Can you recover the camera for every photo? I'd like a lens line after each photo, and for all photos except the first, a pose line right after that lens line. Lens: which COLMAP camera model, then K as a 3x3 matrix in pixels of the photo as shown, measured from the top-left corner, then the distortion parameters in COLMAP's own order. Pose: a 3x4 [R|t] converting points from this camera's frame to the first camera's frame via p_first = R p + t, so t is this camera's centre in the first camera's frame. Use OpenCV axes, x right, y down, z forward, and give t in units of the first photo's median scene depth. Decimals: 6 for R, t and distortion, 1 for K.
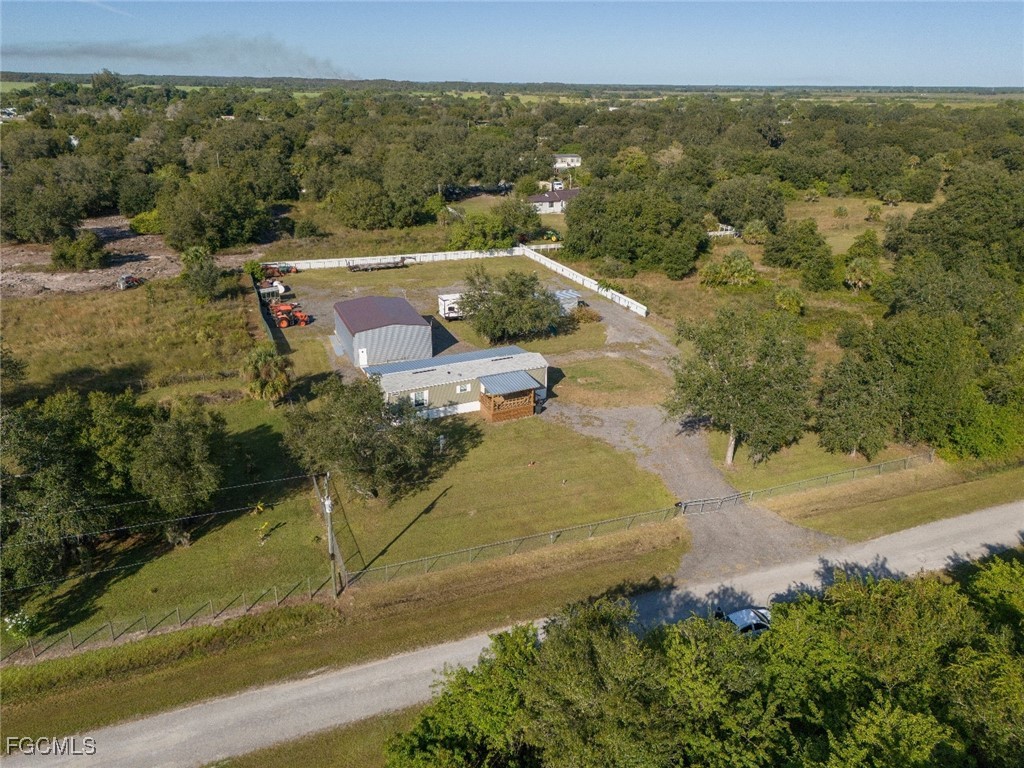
lens RADIAL K [[748.4, 0, 512.0], [0, 748.4, 384.0], [0, 0, 1]] dist [0.063698, -0.054427]
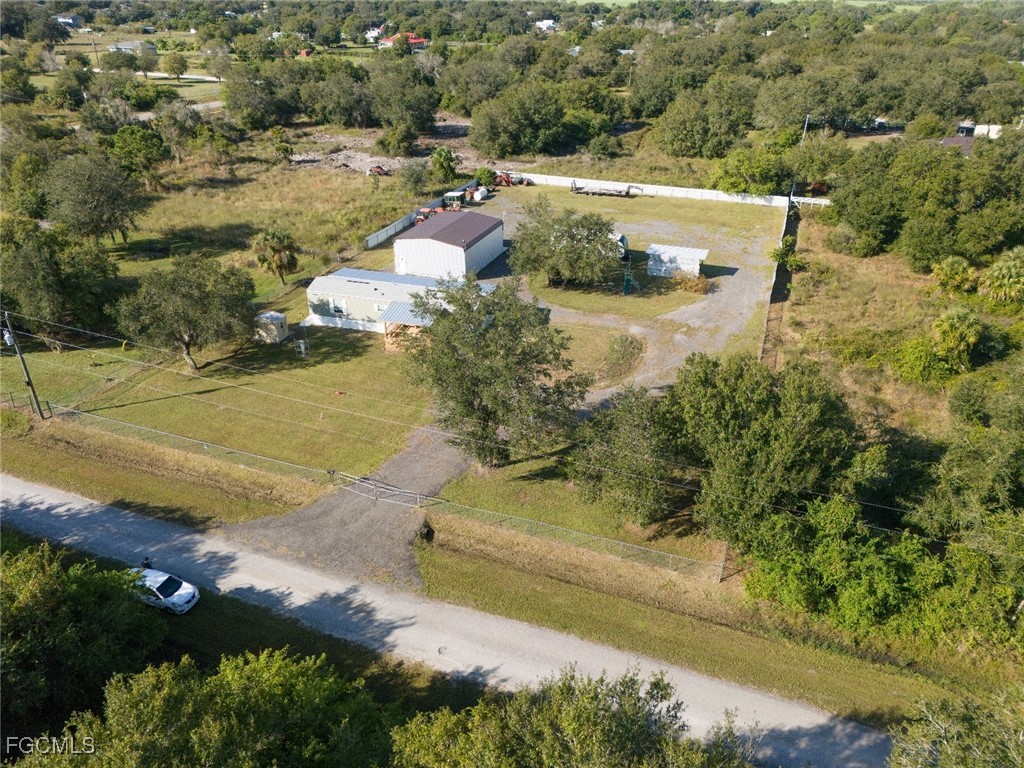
lens RADIAL K [[748.4, 0, 512.0], [0, 748.4, 384.0], [0, 0, 1]] dist [0.063698, -0.054427]
pose [[0.742027, 0.309384, -0.594708, 0.439847], [-0.252109, 0.950797, 0.180072, -0.077743], [0.621158, 0.016313, 0.783515, 0.211732]]
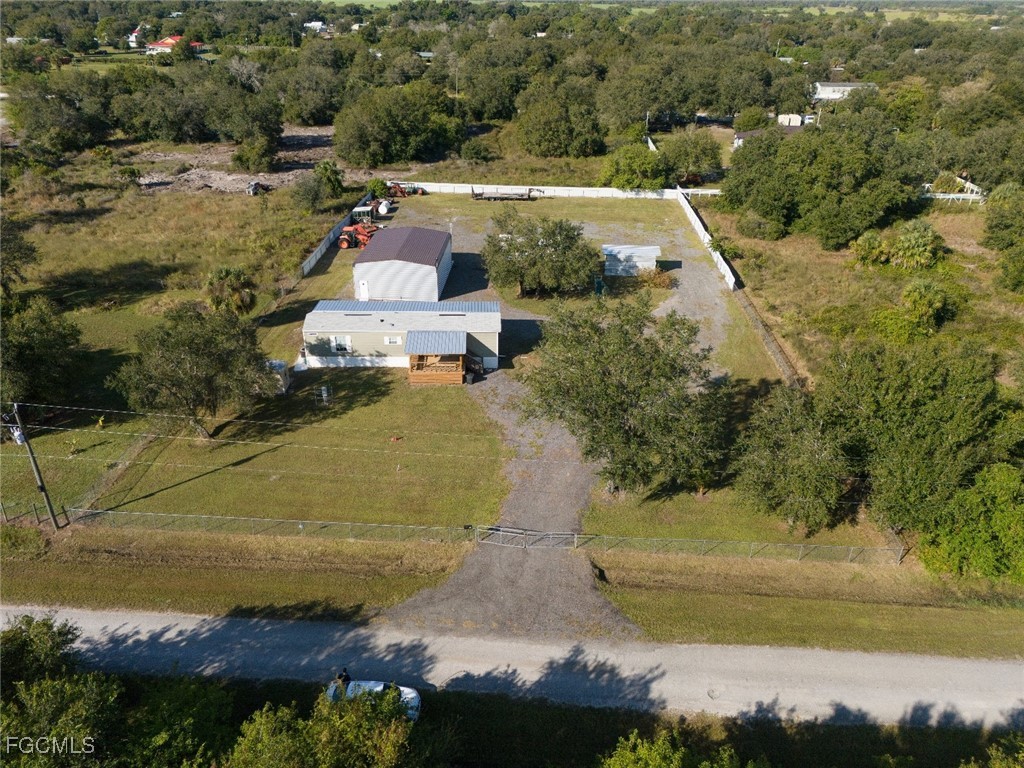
lens RADIAL K [[748.4, 0, 512.0], [0, 748.4, 384.0], [0, 0, 1]] dist [0.063698, -0.054427]
pose [[0.907748, 0.194173, -0.371874, 0.266598], [-0.159208, 0.979571, 0.122854, -0.049321], [0.388132, -0.052315, 0.920118, 0.137422]]
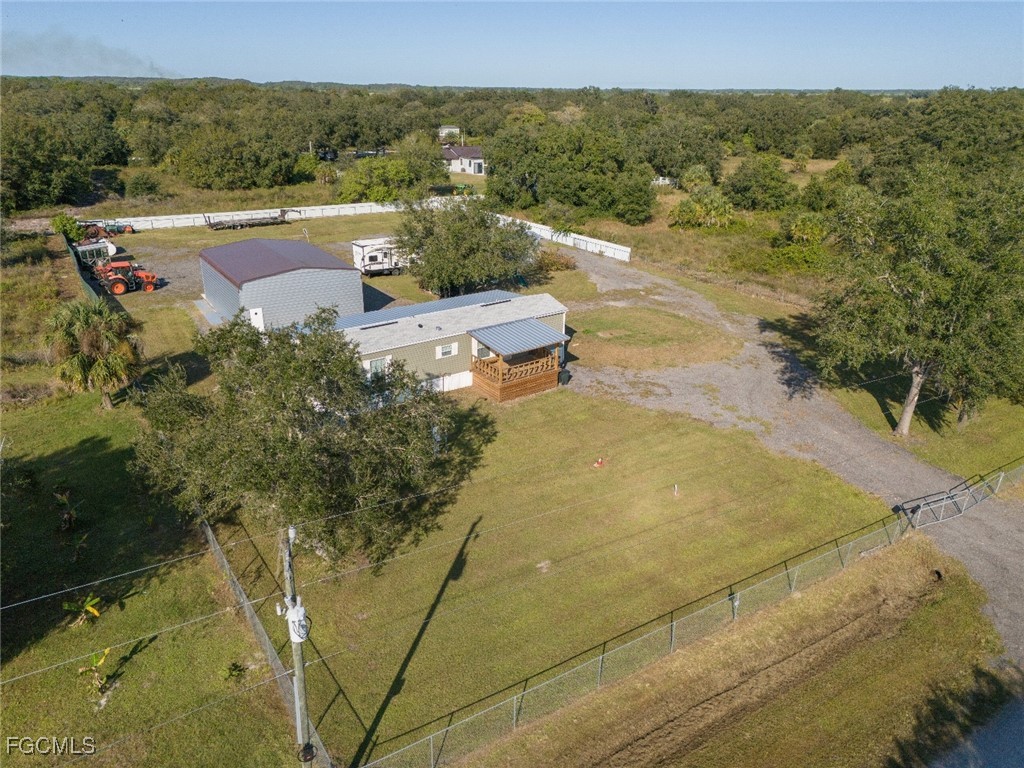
lens RADIAL K [[748.4, 0, 512.0], [0, 748.4, 384.0], [0, 0, 1]] dist [0.063698, -0.054427]
pose [[0.981333, -0.071267, 0.178624, -0.079095], [0.071930, 0.997406, 0.002767, 0.022609], [-0.178358, 0.010133, 0.983913, 0.251340]]
